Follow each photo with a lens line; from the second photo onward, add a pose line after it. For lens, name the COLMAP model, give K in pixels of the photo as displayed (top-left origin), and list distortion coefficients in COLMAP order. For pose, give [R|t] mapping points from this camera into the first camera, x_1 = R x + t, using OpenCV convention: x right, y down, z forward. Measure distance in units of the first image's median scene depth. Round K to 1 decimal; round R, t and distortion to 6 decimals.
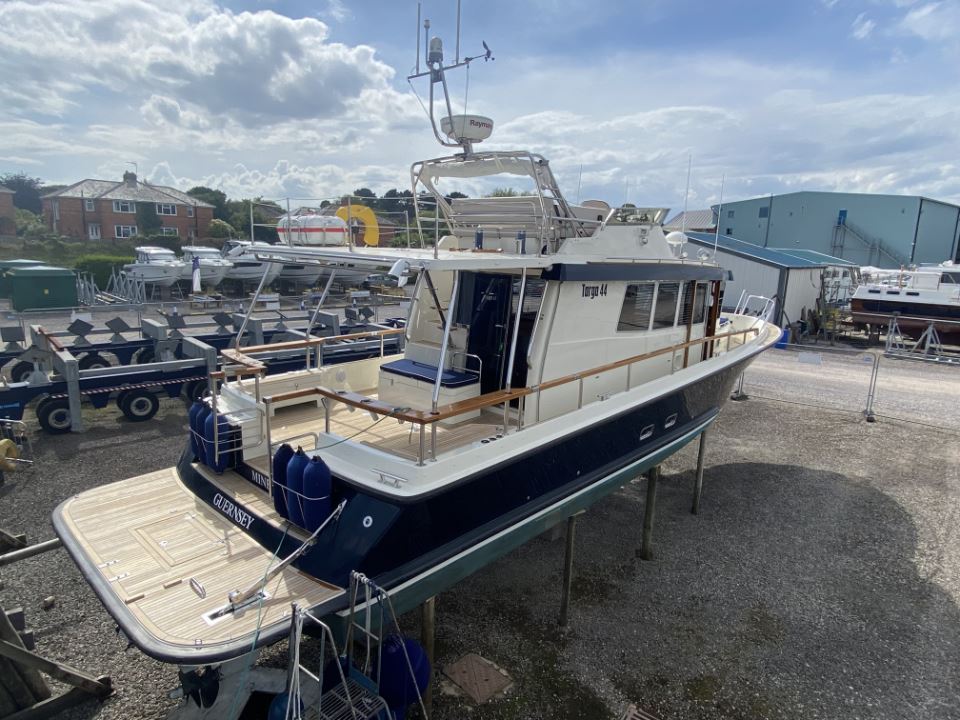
lens RADIAL K [[599.0, 0, 480.0], [0, 599.0, 360.0], [0, 0, 1]] dist [0.061279, -0.061024]
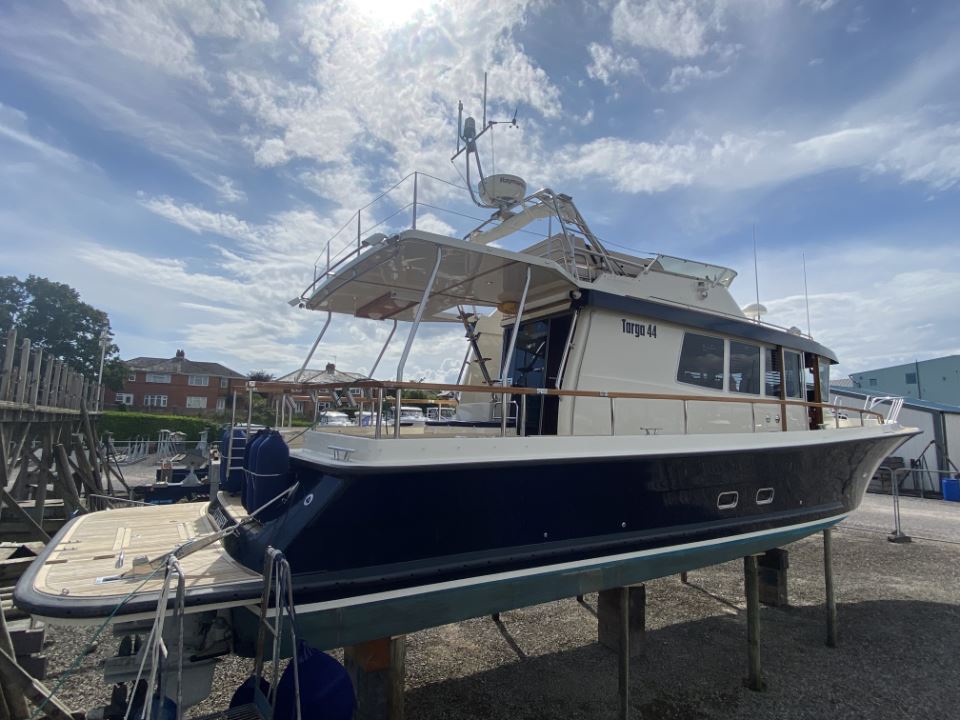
lens RADIAL K [[532.0, 0, 480.0], [0, 532.0, 360.0], [0, 0, 1]] dist [0.016400, -0.021603]
pose [[0.963407, -0.053107, -0.262729, 0.137425], [-0.038678, 0.942374, -0.332317, 0.173772], [0.265237, 0.330319, 0.905836, 0.170334]]
